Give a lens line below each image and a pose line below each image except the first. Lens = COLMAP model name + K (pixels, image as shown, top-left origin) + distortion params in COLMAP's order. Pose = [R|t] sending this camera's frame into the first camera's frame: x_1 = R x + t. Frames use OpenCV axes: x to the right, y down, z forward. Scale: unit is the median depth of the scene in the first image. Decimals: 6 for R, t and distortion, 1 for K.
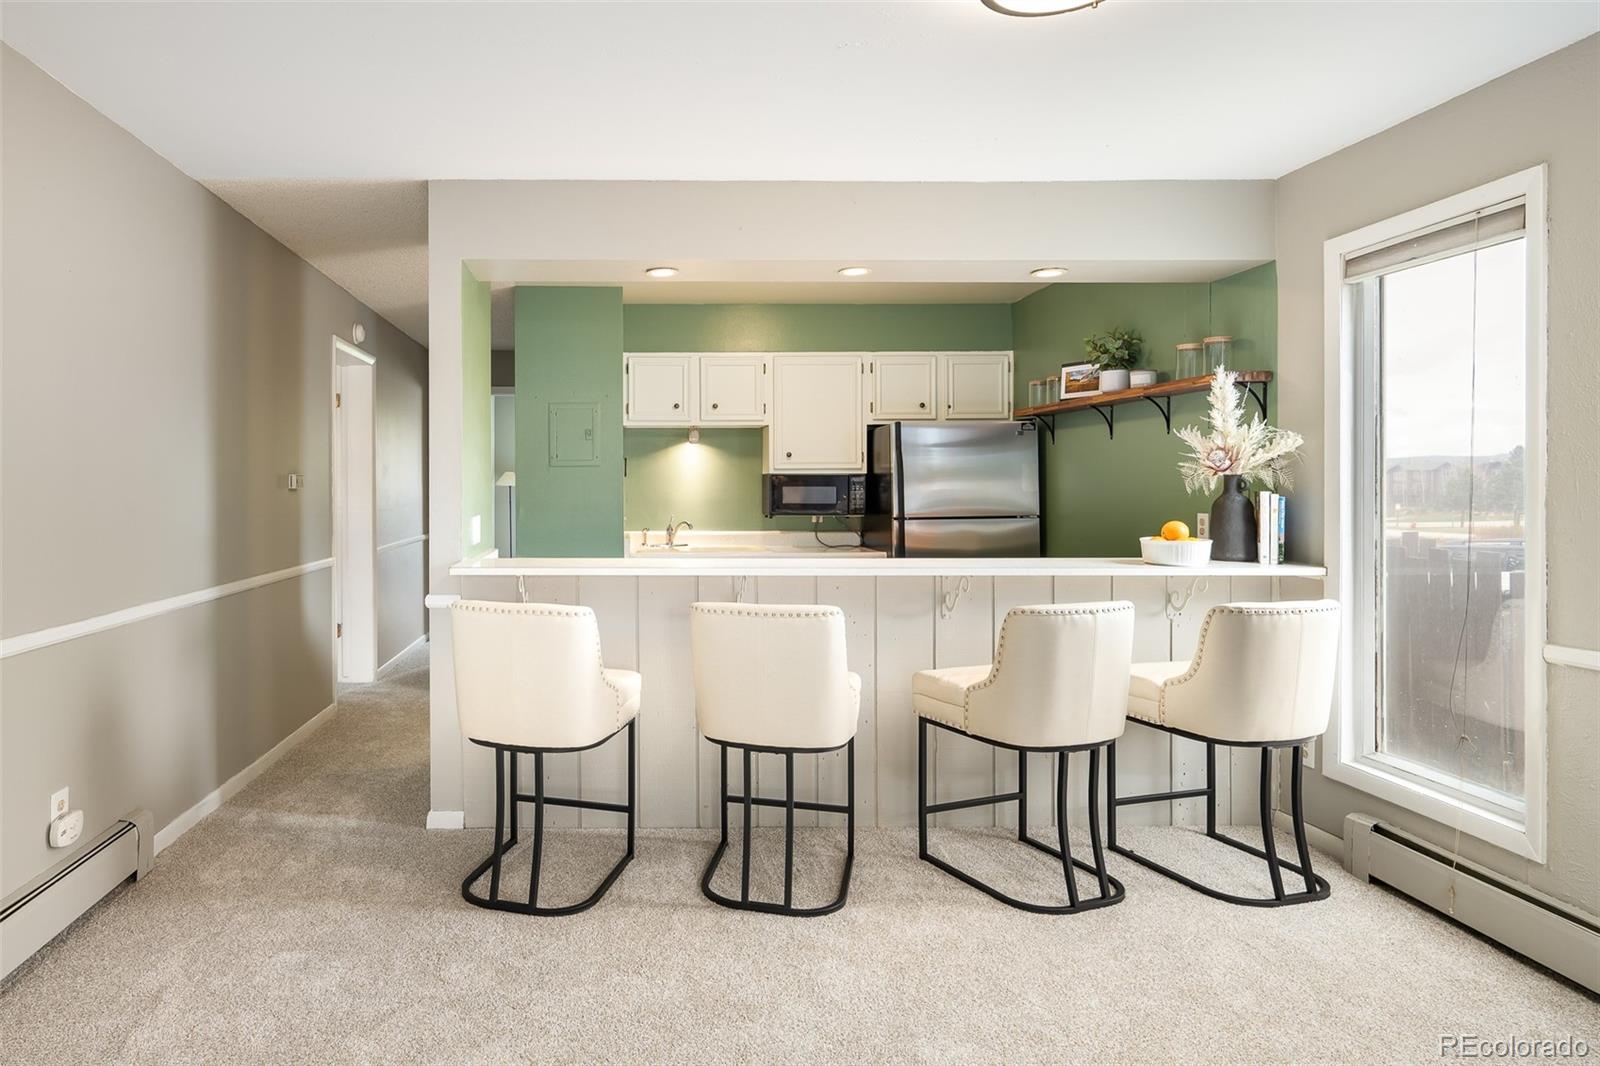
lens RADIAL K [[920.6, 0, 623.9], [0, 920.6, 485.4], [0, 0, 1]] dist [-0.006034, 0.002604]
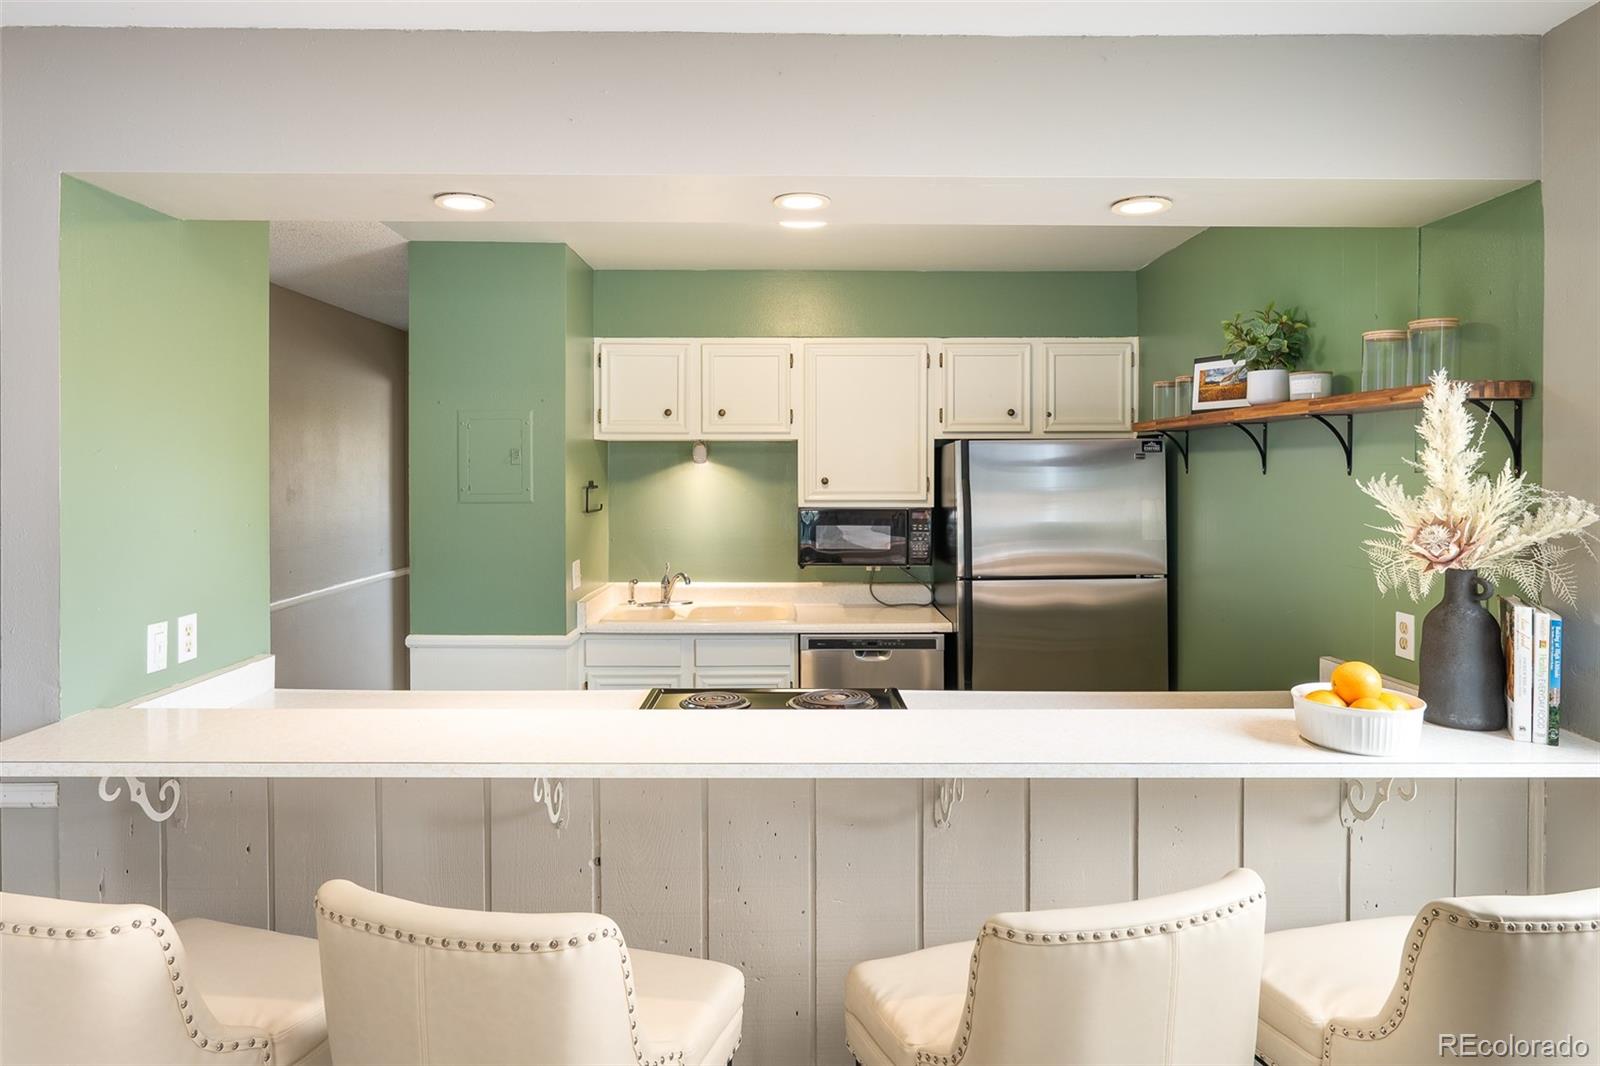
lens RADIAL K [[957.1, 0, 799.5], [0, 957.1, 474.0], [0, 0, 1]] dist [0.000331, -0.002284]
pose [[0.999979, 0.003962, 0.005193, 0.230212], [-0.003978, 0.999988, 0.002996, -0.060421], [-0.005181, -0.003017, 0.999982, 0.375933]]
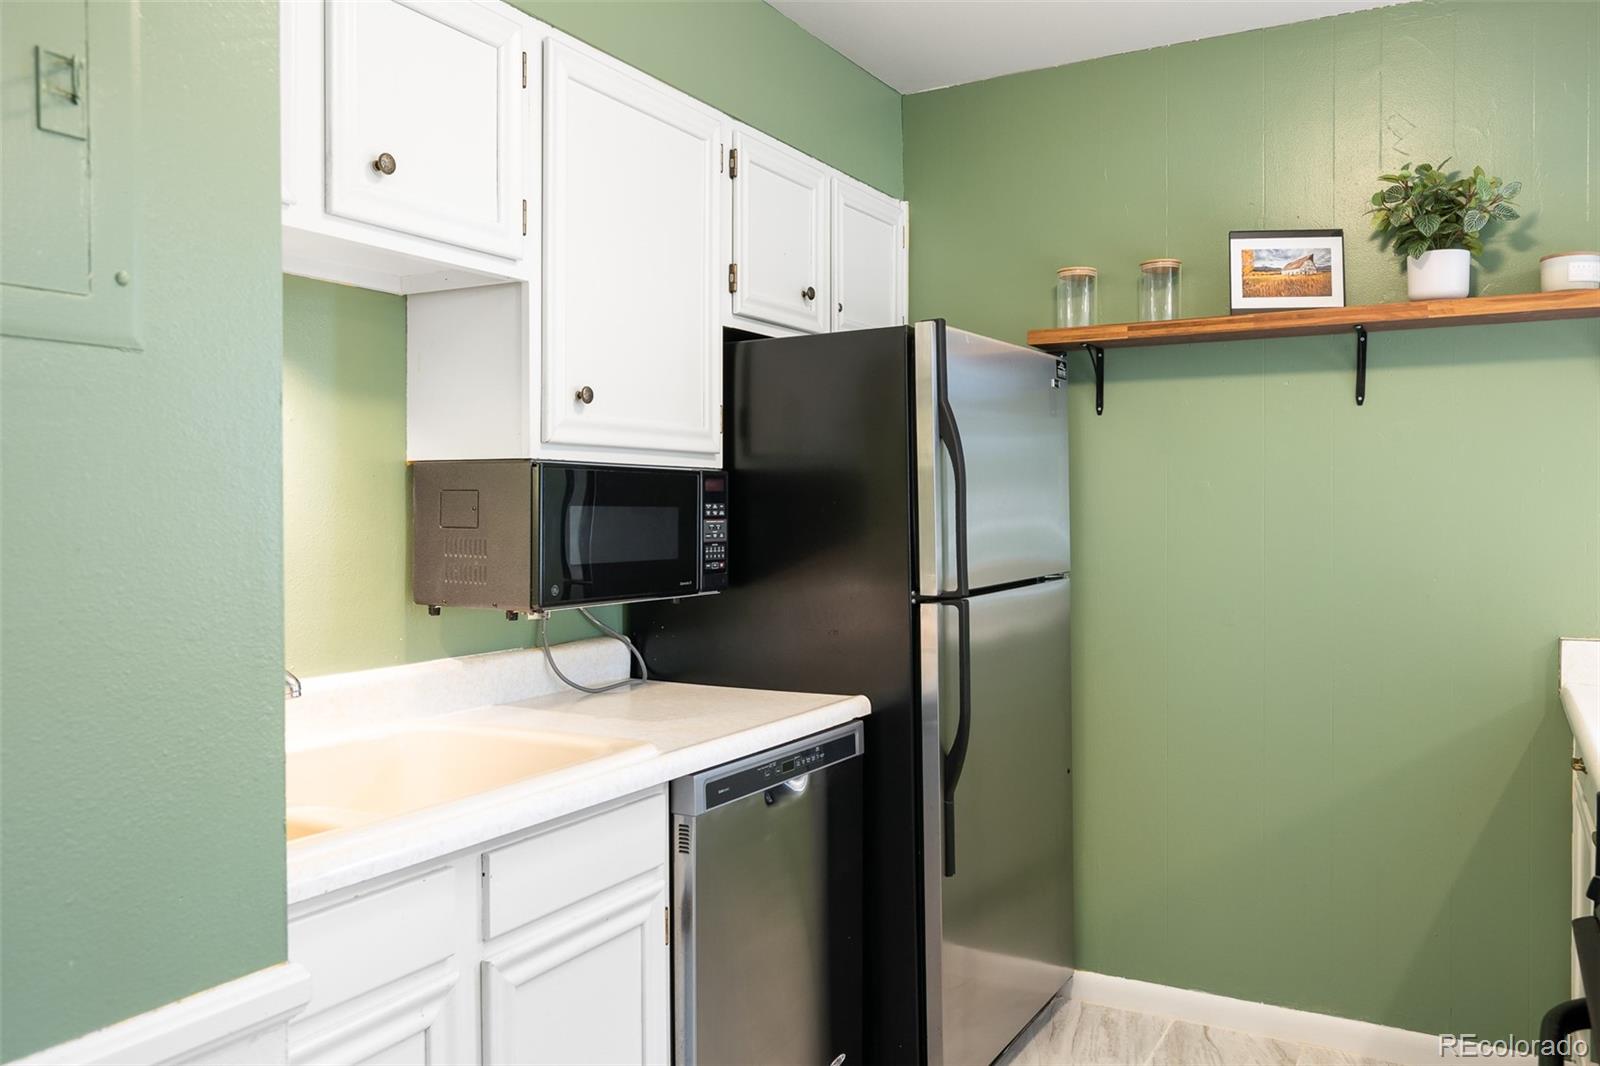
lens RADIAL K [[1219.5, 0, 804.6], [0, 1219.5, 522.5], [0, 0, 1]] dist [-0.005612, -0.001600]
pose [[0.500287, -0.009723, 0.865805, -0.173023], [-0.000526, 0.999933, 0.011533, 0.003191], [-0.865860, -0.006226, 0.500248, 1.106043]]
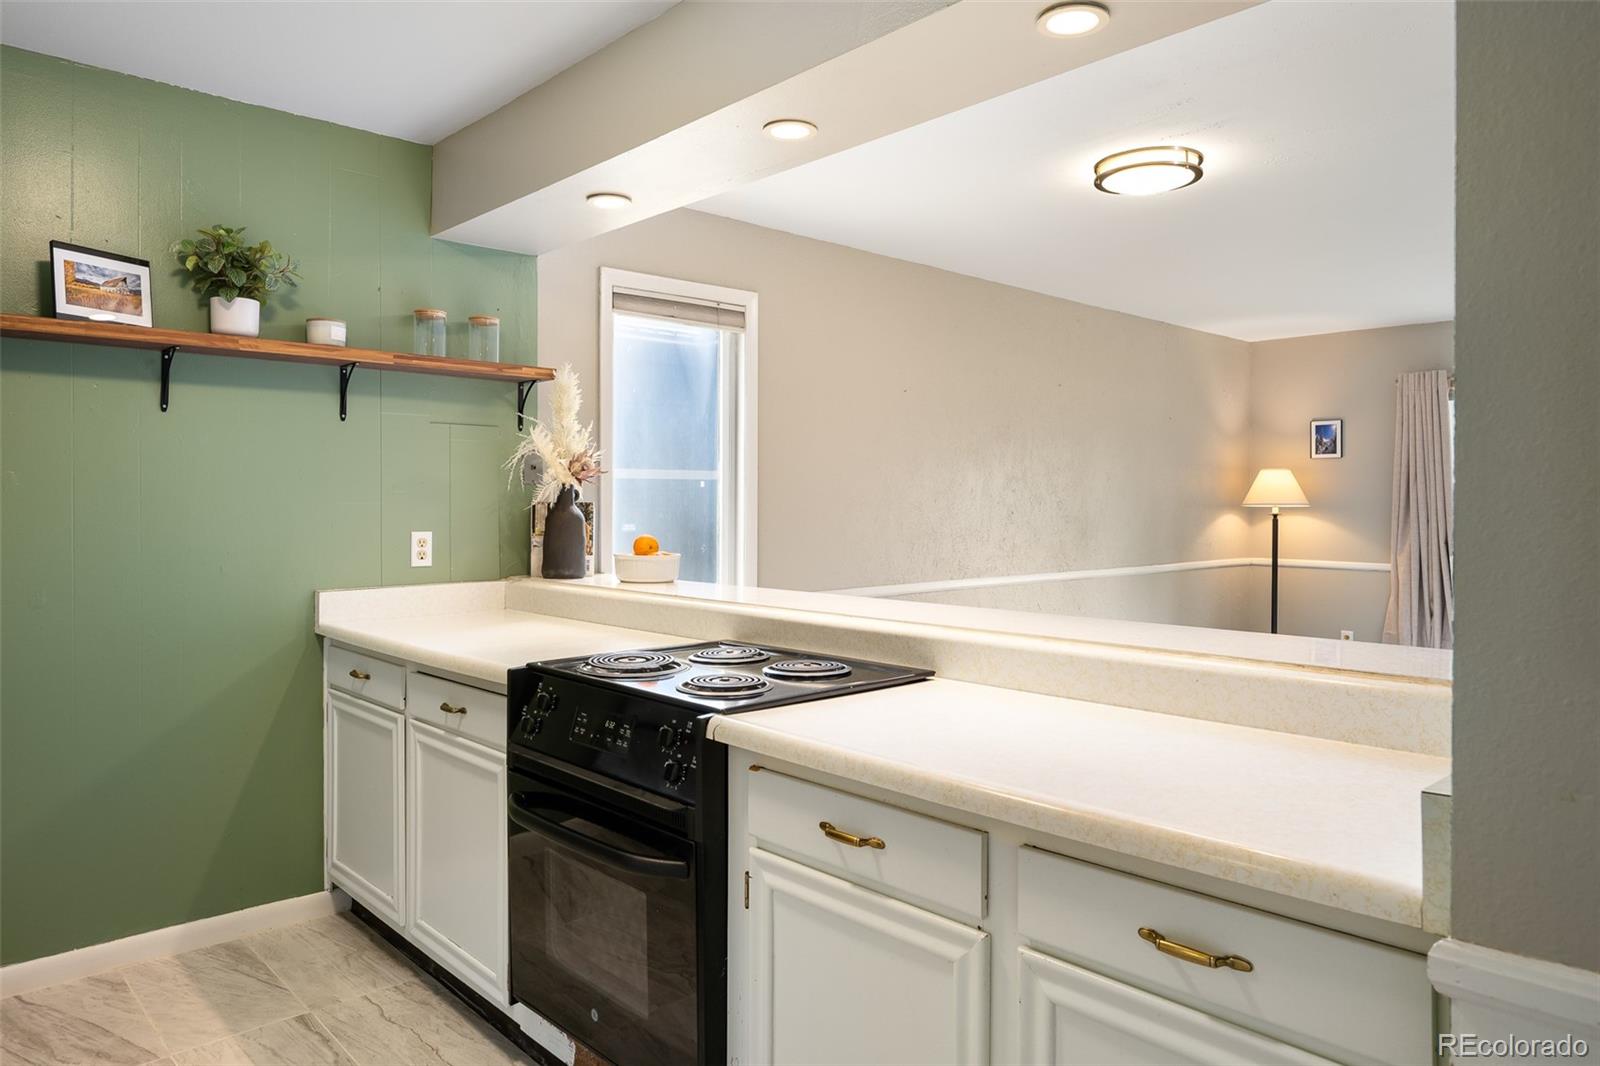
lens RADIAL K [[1035.8, 0, 789.0], [0, 1035.8, 499.6], [0, 0, 1]] dist [-0.005506, -0.004015]
pose [[-0.667822, -0.003756, 0.744312, -0.223696], [-0.004258, 0.999990, 0.001226, 0.001255], [-0.744309, -0.002350, -0.667831, 1.344613]]
